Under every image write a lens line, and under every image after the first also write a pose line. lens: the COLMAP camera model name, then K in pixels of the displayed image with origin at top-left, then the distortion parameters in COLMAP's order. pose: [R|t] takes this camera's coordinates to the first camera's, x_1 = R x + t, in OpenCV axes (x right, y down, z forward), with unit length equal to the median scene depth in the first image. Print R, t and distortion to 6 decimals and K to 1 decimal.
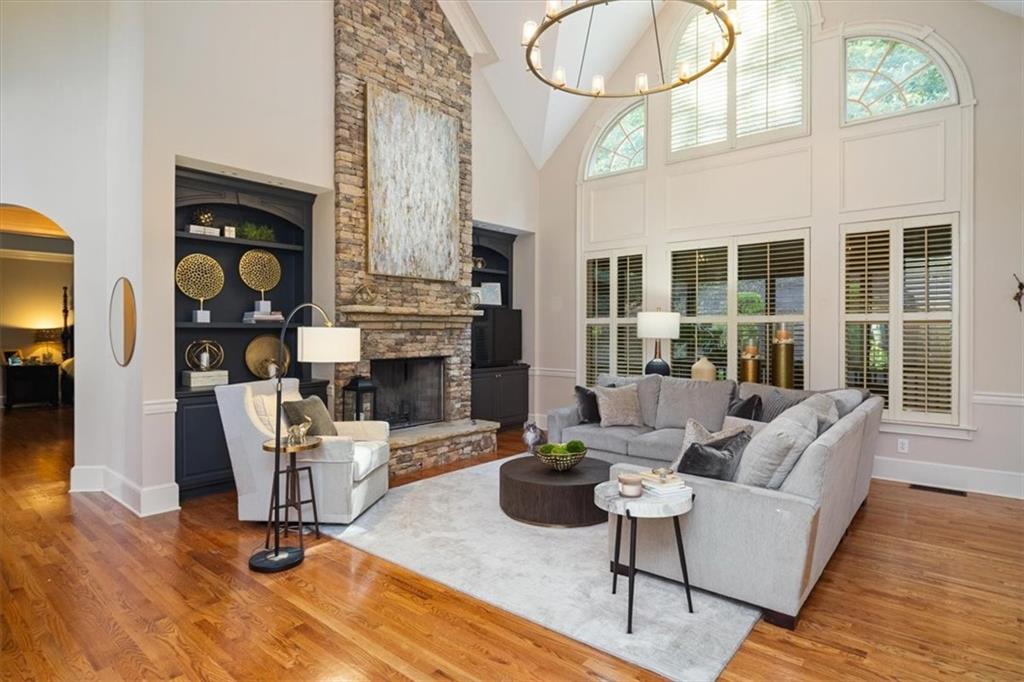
lens RADIAL K [[562.2, 0, 512.2], [0, 562.2, 317.8], [0, 0, 1]] dist [0.000143, -0.002473]
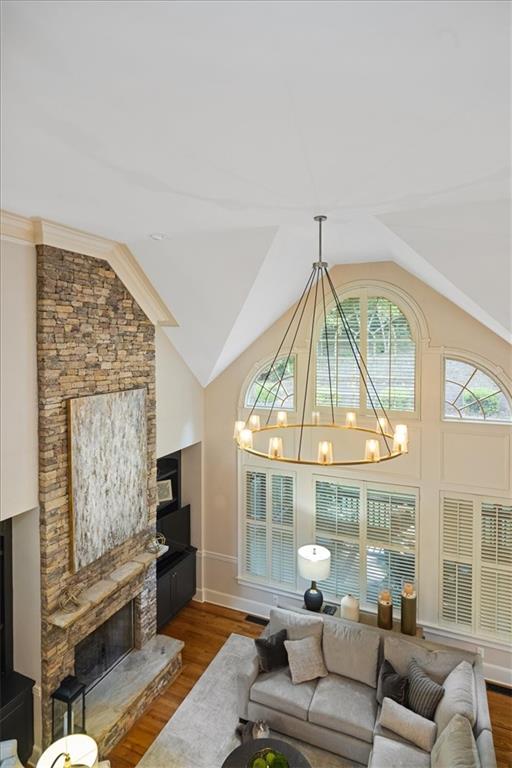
lens RADIAL K [[421.7, 0, 256.7], [0, 421.7, 346.3], [0, 0, 1]] dist [0.000143, -0.002473]
pose [[0.959990, -0.006042, 0.279968, -0.133022], [0.000542, 0.999805, 0.019717, -0.505709], [-0.280033, -0.018777, 0.959807, 0.120974]]
